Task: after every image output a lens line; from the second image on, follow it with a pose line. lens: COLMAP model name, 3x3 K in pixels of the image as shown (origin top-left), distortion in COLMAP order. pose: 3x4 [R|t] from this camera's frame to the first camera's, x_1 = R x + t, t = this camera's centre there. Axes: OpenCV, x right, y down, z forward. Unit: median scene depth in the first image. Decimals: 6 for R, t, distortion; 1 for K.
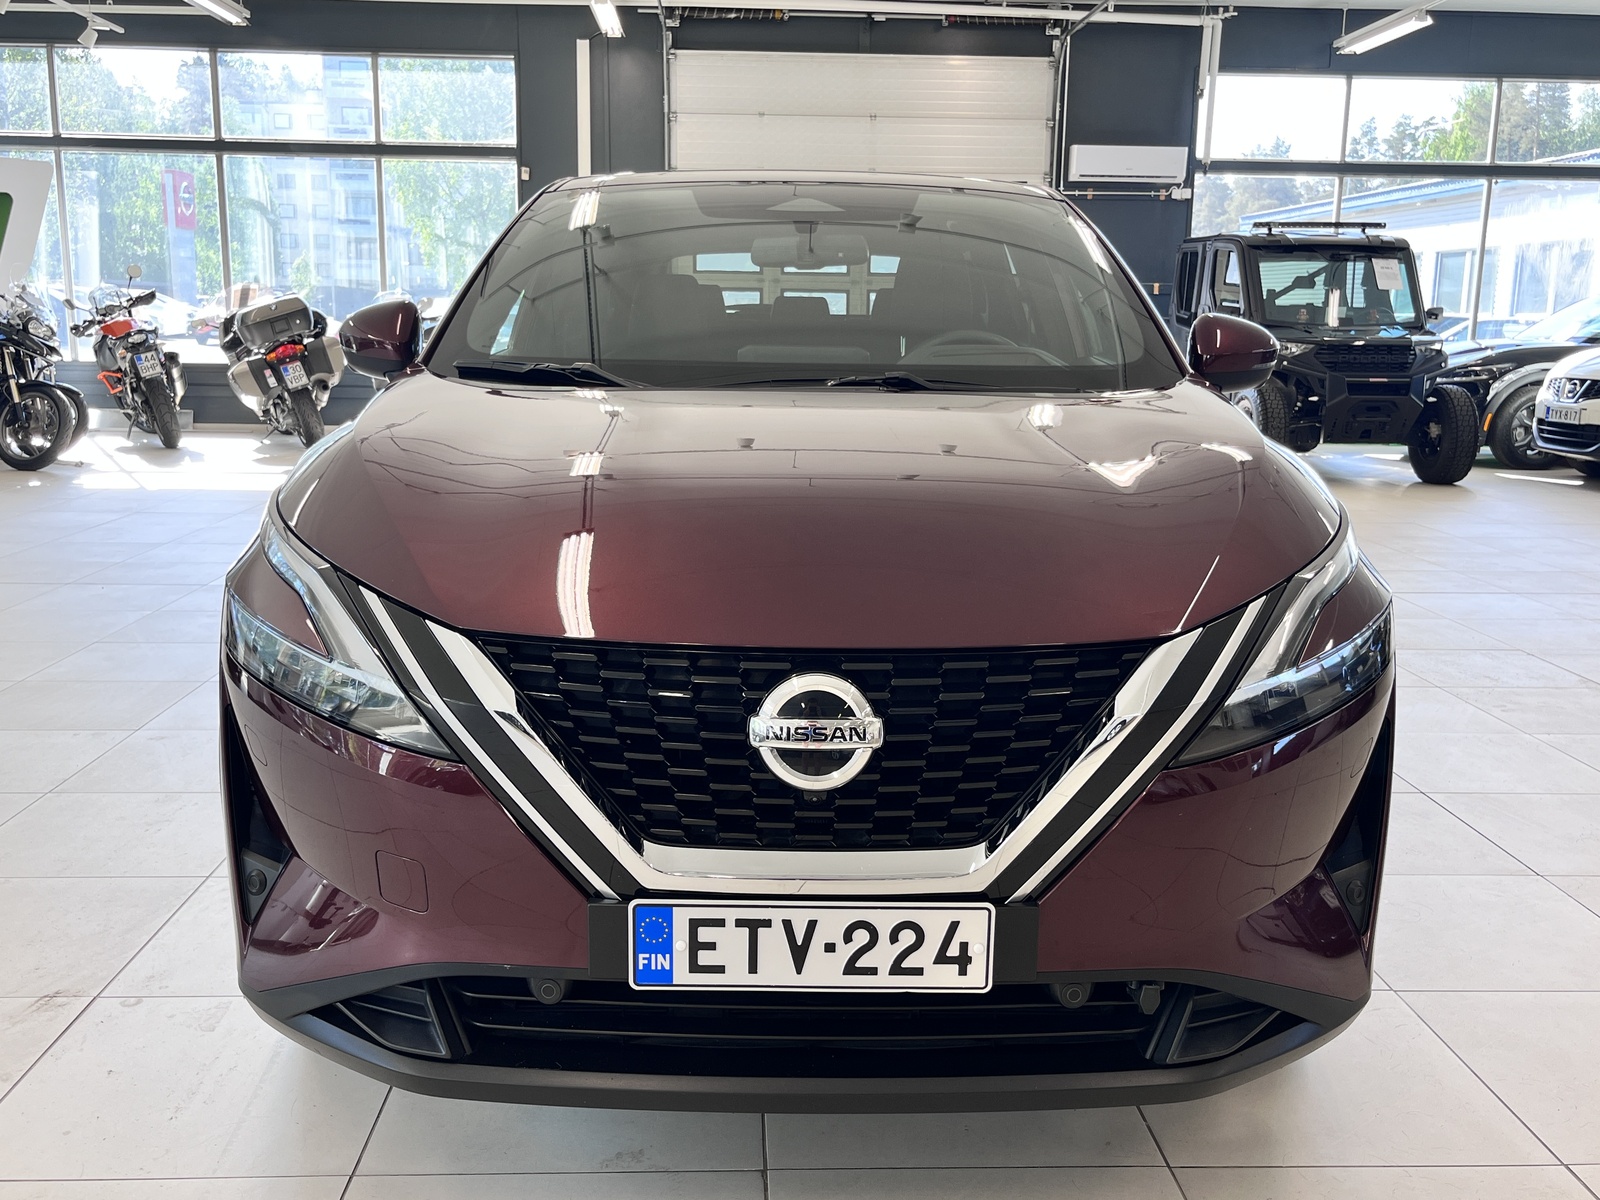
lens RADIAL K [[1510.4, 0, 797.2], [0, 1510.4, 612.2], [0, 0, 1]] dist [0.038532, 0.000000]
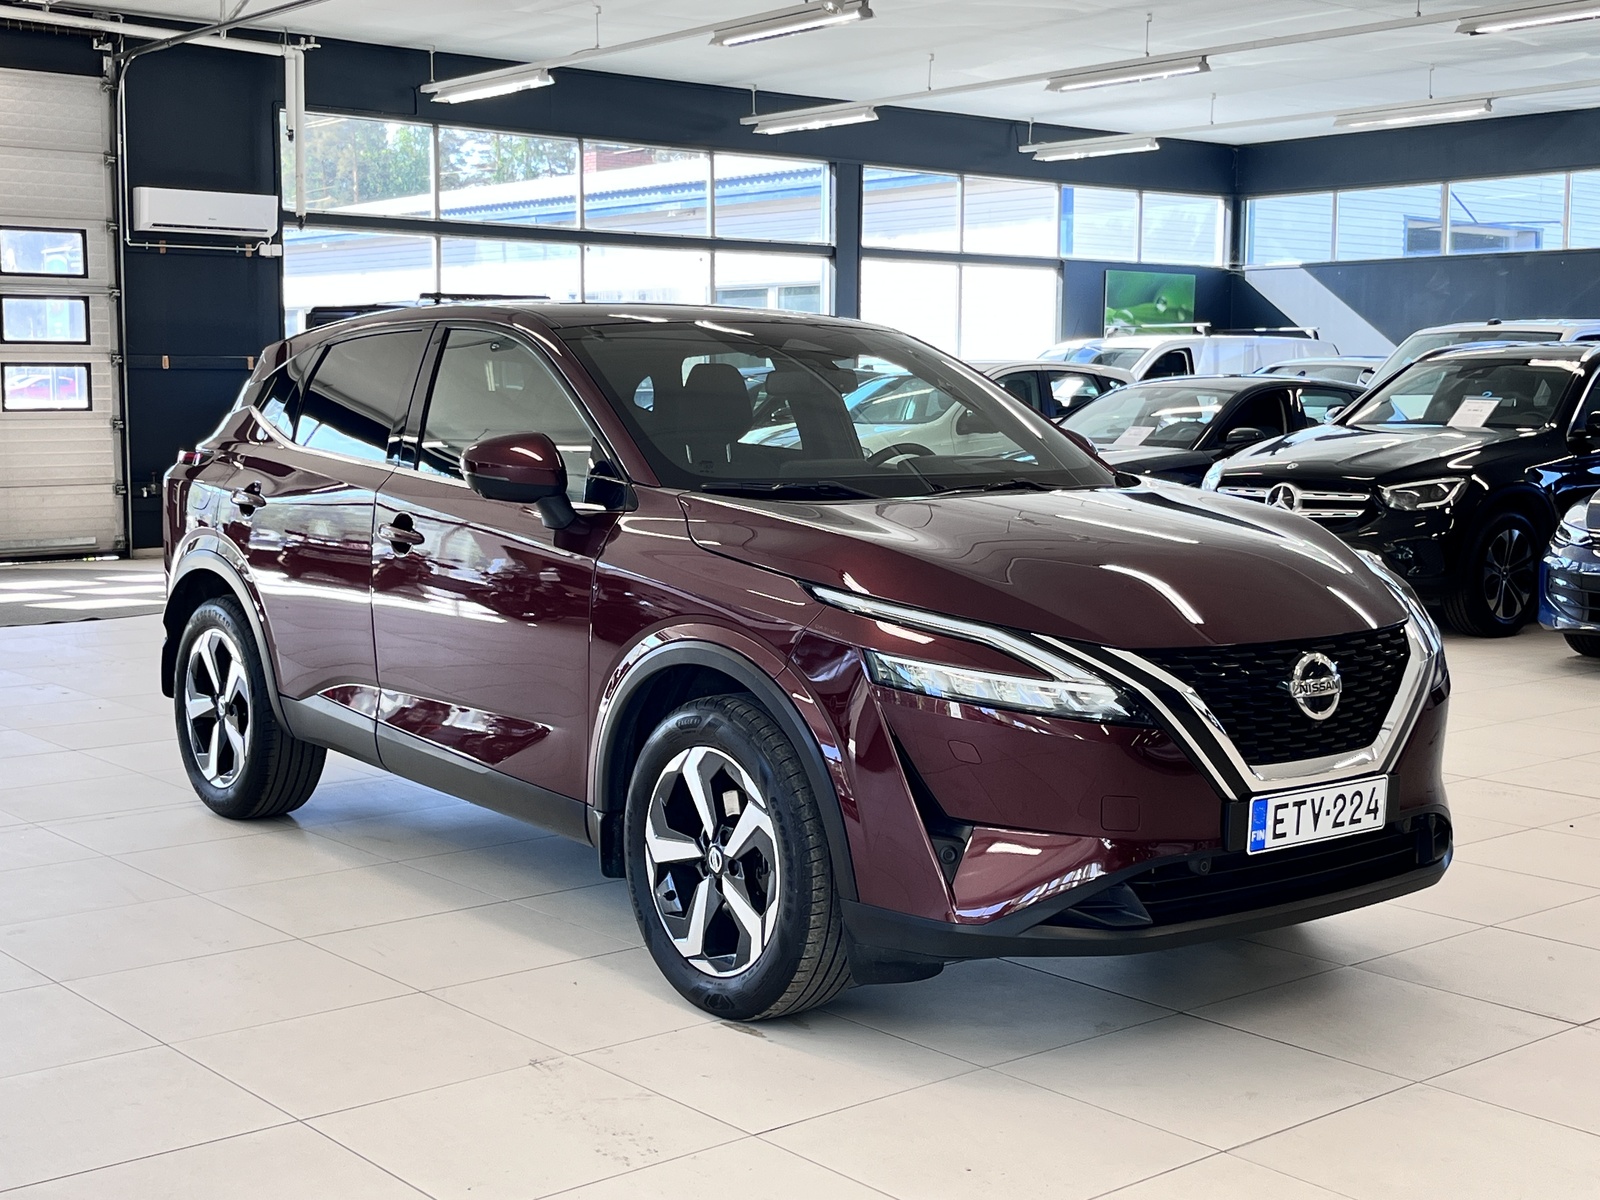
lens RADIAL K [[2164.6, 0, 801.7], [0, 2164.6, 611.1], [0, 0, 1]] dist [-0.008171, 0.000000]
pose [[0.794578, -0.075047, 0.602506, -1.899896], [0.126204, 0.991072, -0.042990, 0.025616], [-0.593901, 0.110198, 0.796955, -0.619279]]
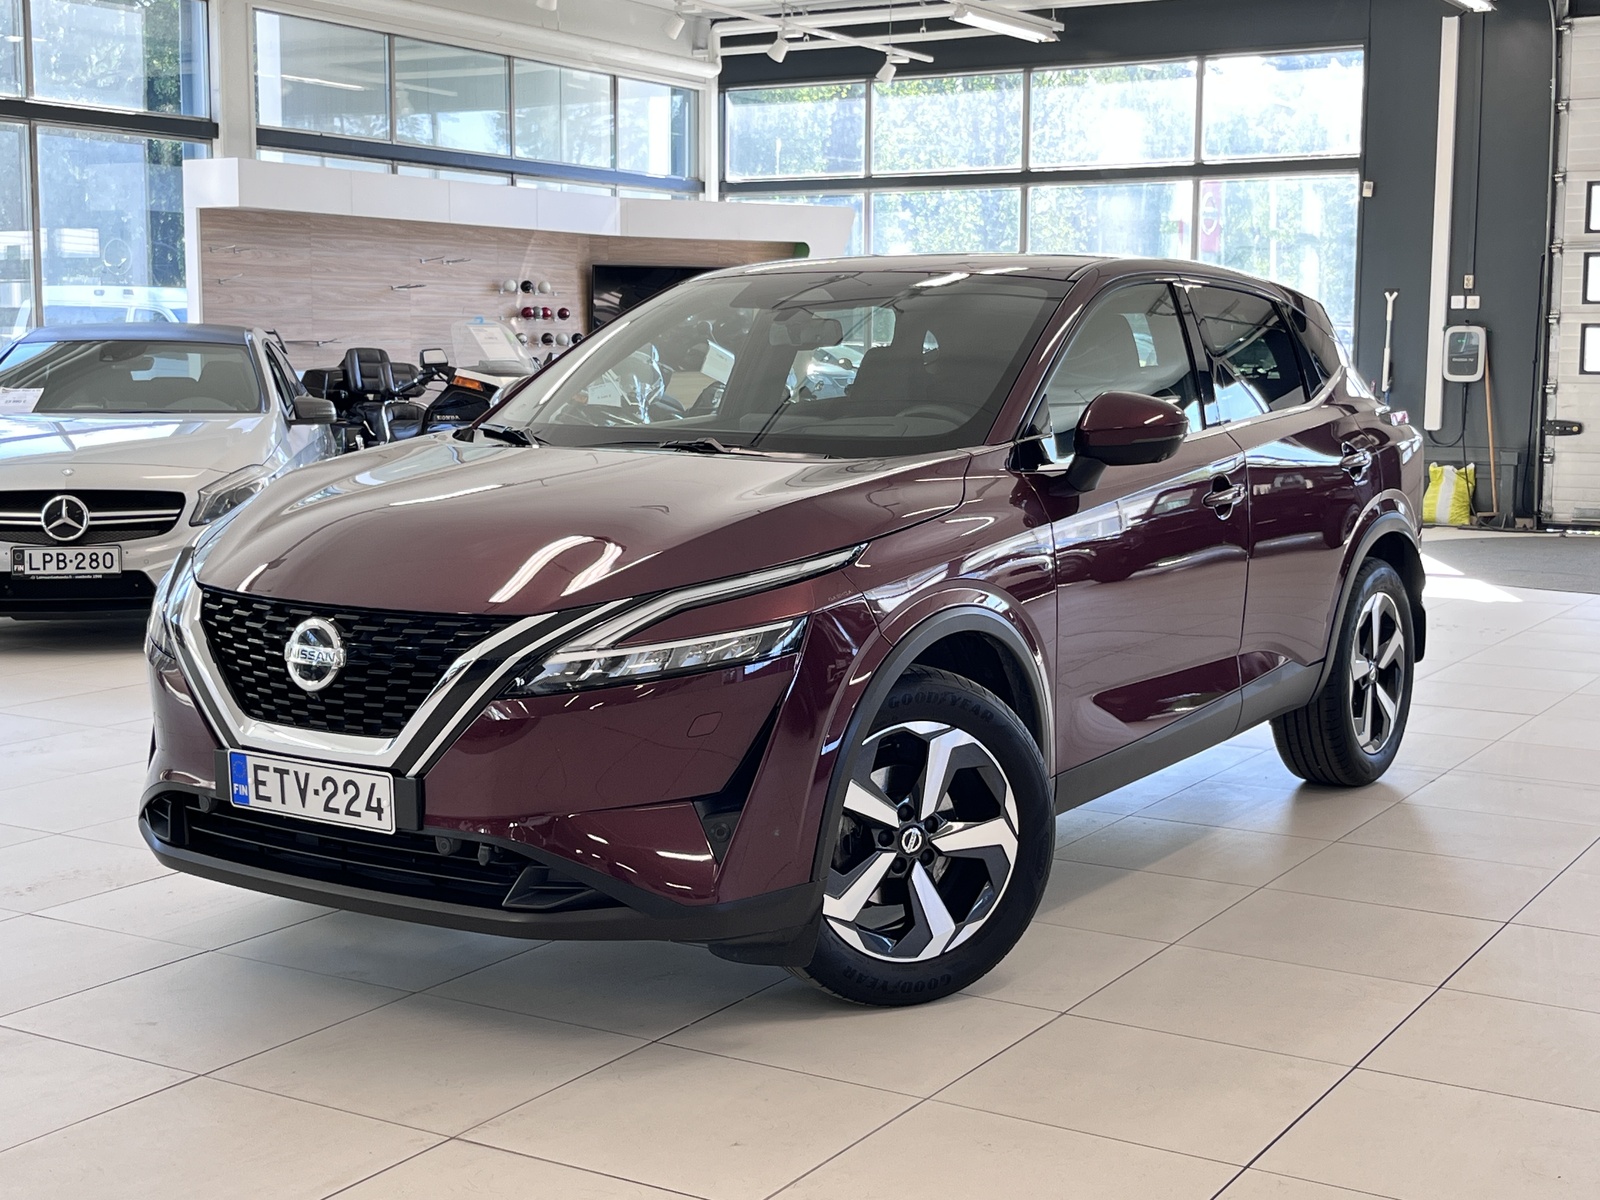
lens RADIAL K [[2142.5, 0, 772.8], [0, 2142.5, 655.5], [0, 0, 1]] dist [0.015977, 0.000000]
pose [[0.830220, 0.074001, -0.552502, 1.645777], [-0.104900, 0.994182, -0.024470, 0.083327], [0.547476, 0.078273, 0.833152, -0.622440]]
